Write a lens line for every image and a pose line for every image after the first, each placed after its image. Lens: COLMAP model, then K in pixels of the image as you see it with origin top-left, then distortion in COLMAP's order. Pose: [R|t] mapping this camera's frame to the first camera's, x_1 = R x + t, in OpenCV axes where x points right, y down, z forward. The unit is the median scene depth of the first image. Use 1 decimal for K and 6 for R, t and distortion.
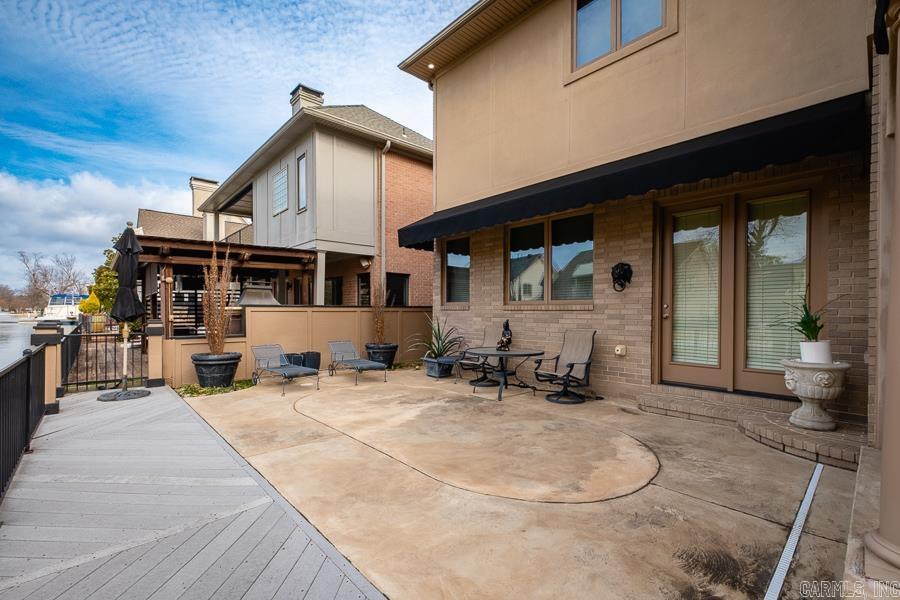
lens RADIAL K [[390.6, 0, 454.5], [0, 390.6, 301.9], [0, 0, 1]] dist [0.005461, -0.004650]
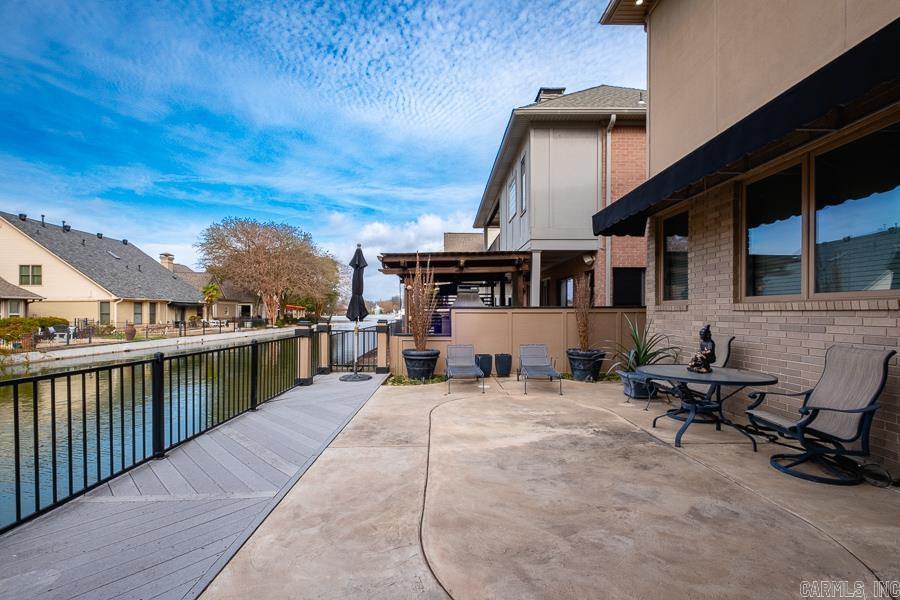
lens RADIAL K [[390.6, 0, 454.6], [0, 390.6, 308.2], [0, 0, 1]] dist [0.005461, -0.004650]
pose [[0.755546, -0.009003, -0.655033, 0.201953], [0.018103, 0.999811, 0.007139, 0.003057], [0.654845, -0.017252, 0.755566, 0.185540]]
